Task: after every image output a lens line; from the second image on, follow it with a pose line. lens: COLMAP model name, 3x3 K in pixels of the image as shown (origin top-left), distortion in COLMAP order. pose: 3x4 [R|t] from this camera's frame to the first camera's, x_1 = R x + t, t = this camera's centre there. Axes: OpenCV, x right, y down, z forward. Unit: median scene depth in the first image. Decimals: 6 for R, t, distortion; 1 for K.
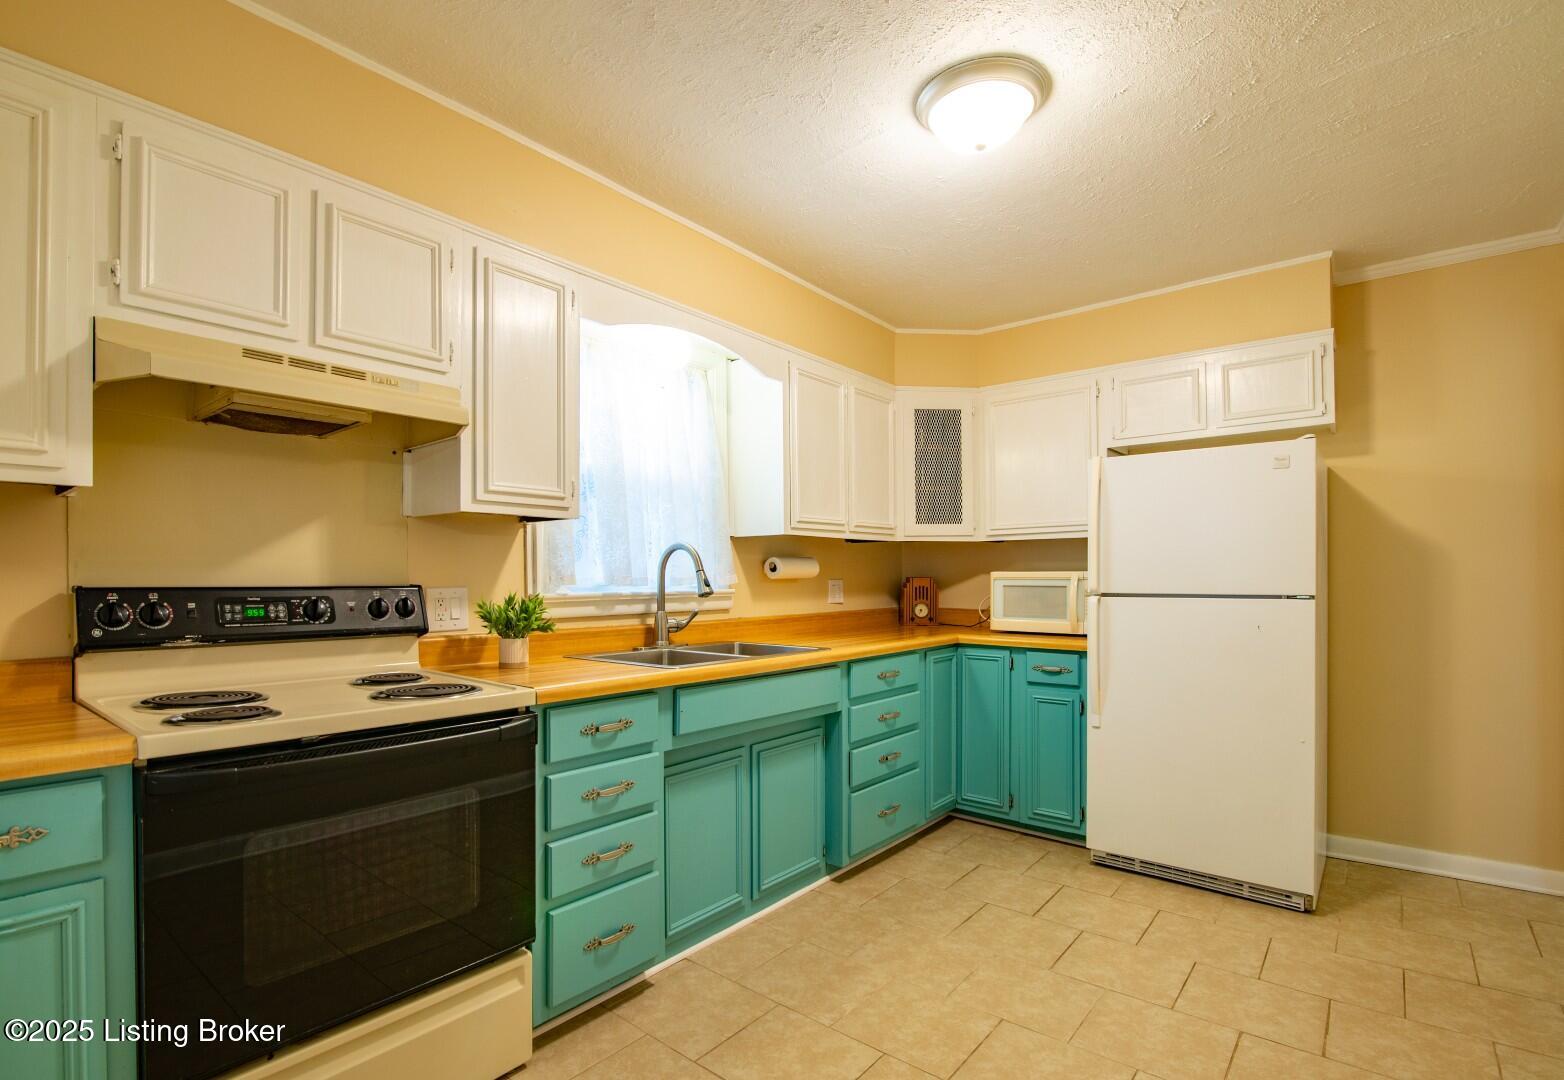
lens RADIAL K [[749.1, 0, 781.5], [0, 749.1, 582.6], [0, 0, 1]] dist [-0.001075, -0.000327]
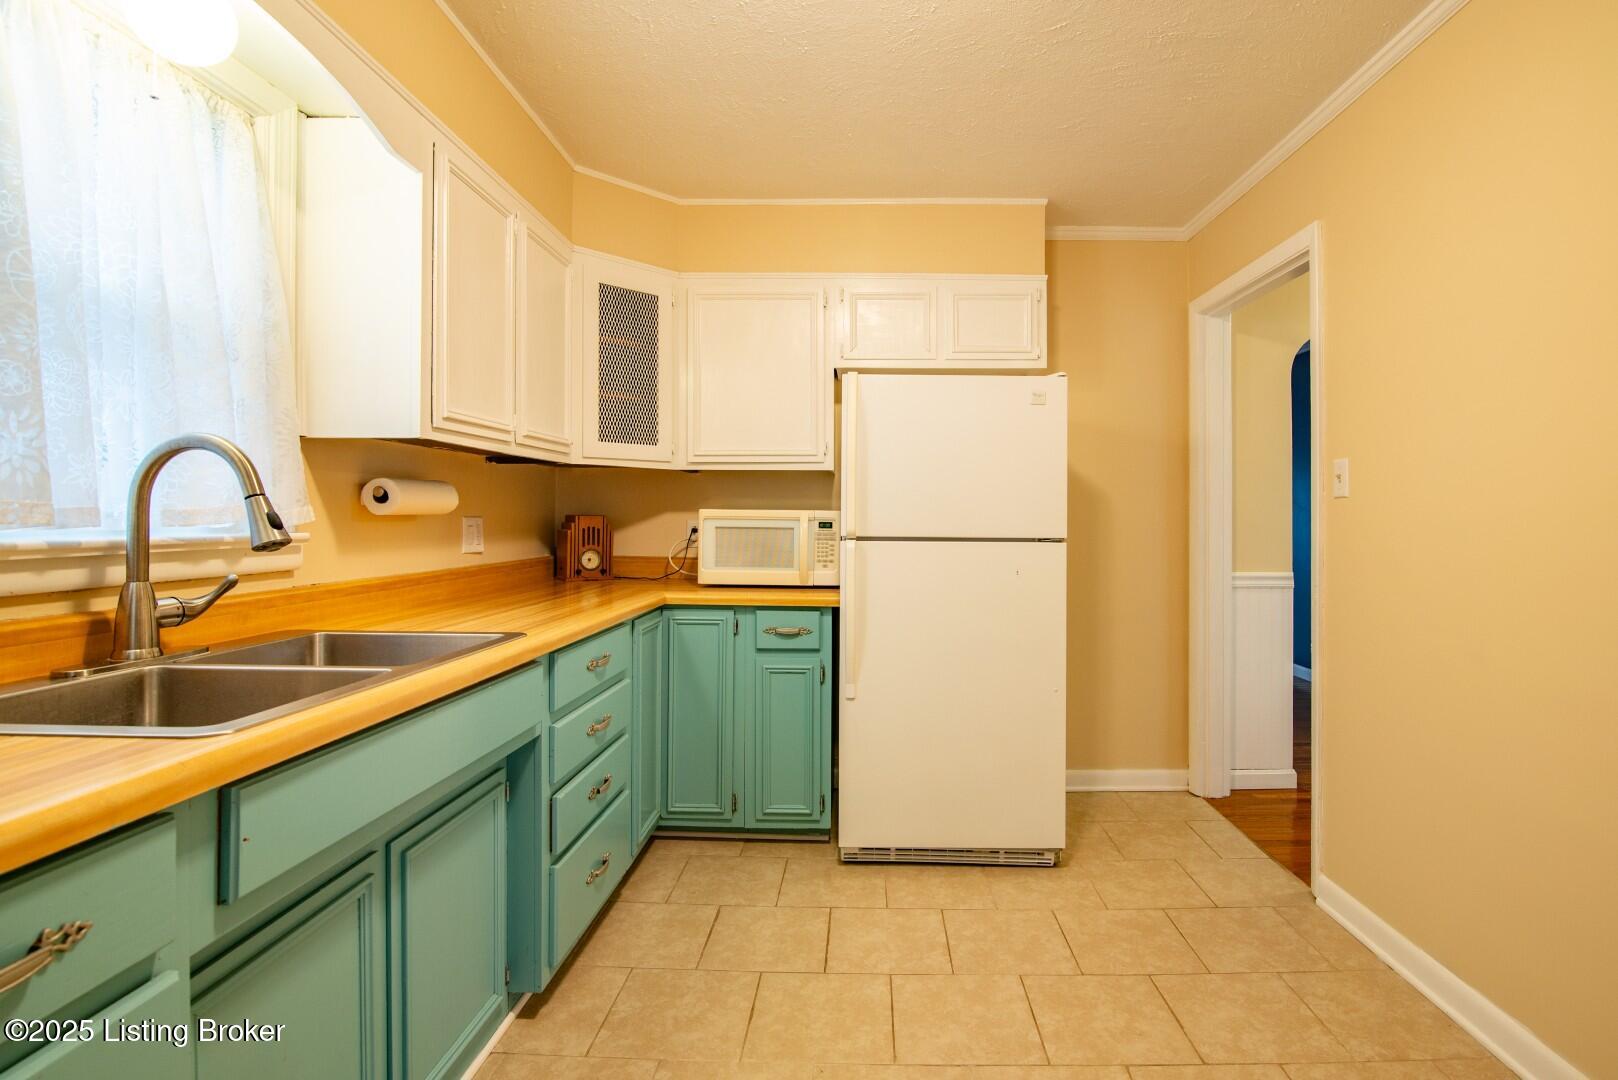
lens RADIAL K [[753.8, 0, 861.2], [0, 753.8, 518.6], [0, 0, 1]] dist [-0.015121, -0.000161]
pose [[0.785872, 0.008971, 0.618323, -0.090791], [-0.005762, 0.999958, -0.007186, 0.000124], [-0.618362, 0.002084, 0.785891, 0.358753]]
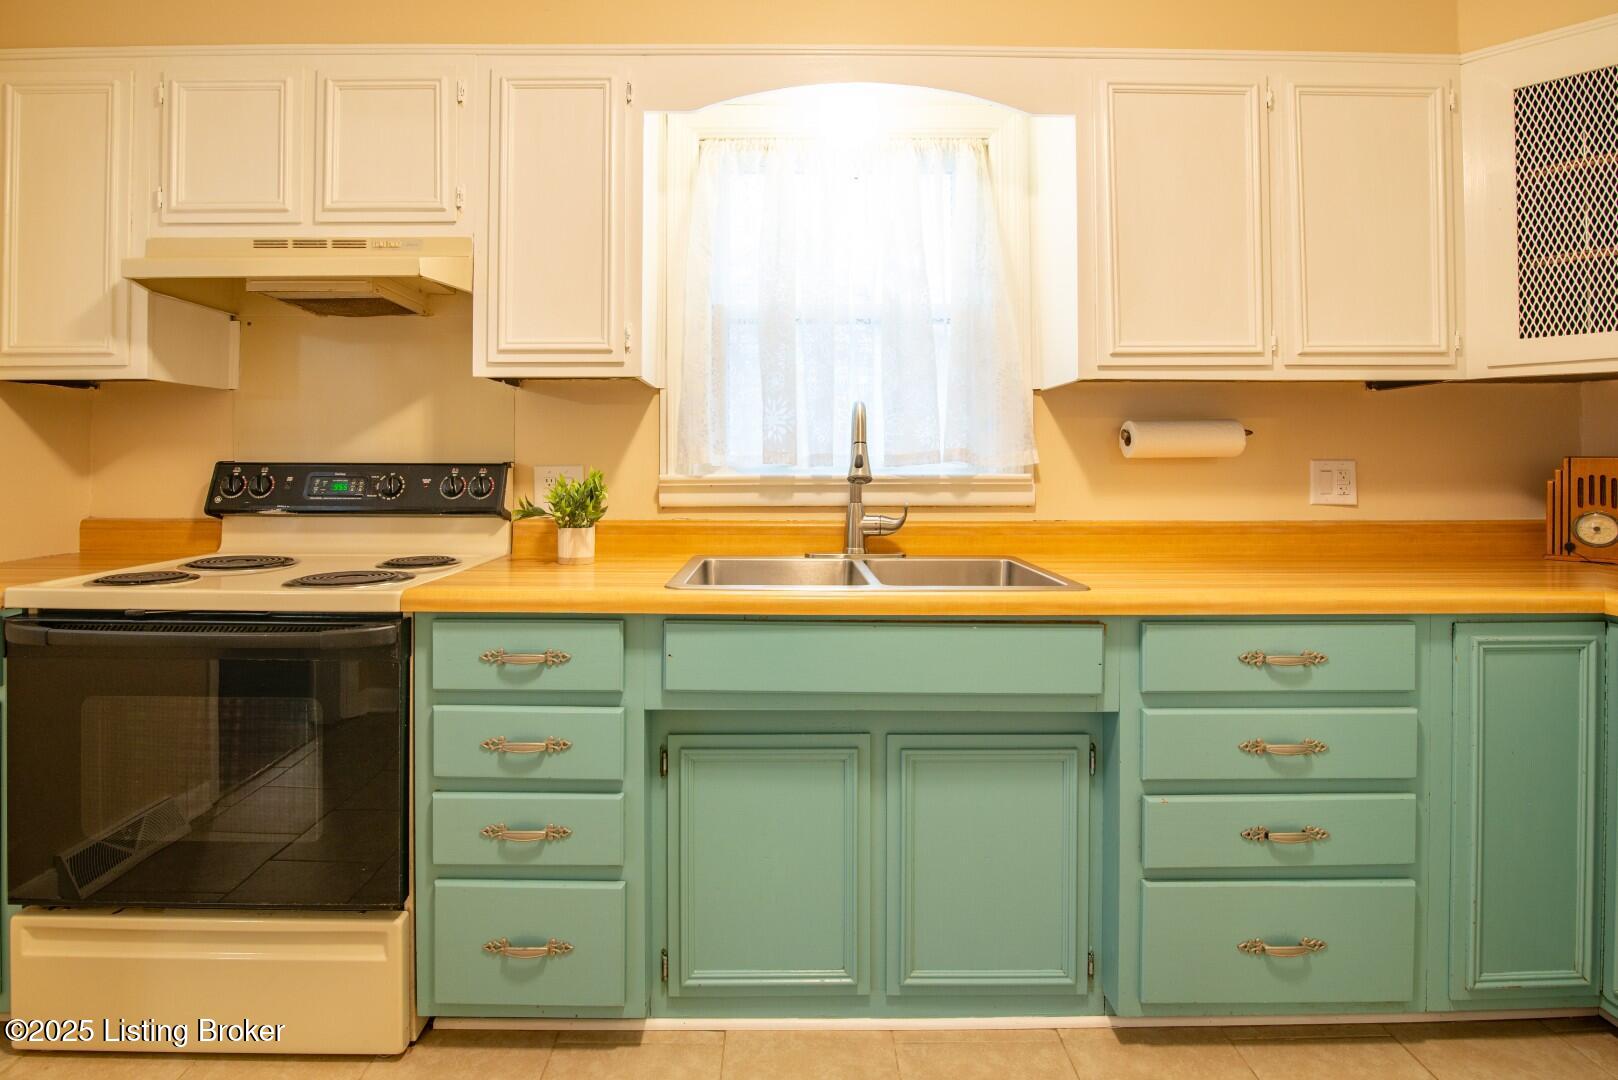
lens RADIAL K [[832.9, 0, 804.3], [0, 832.9, 451.4], [0, 0, 1]] dist [-0.007758, -0.000945]
pose [[0.641322, -0.003767, -0.767262, 0.376619], [-0.007199, 0.999914, -0.010927, -0.001128], [0.767238, 0.012532, 0.641240, 0.455116]]
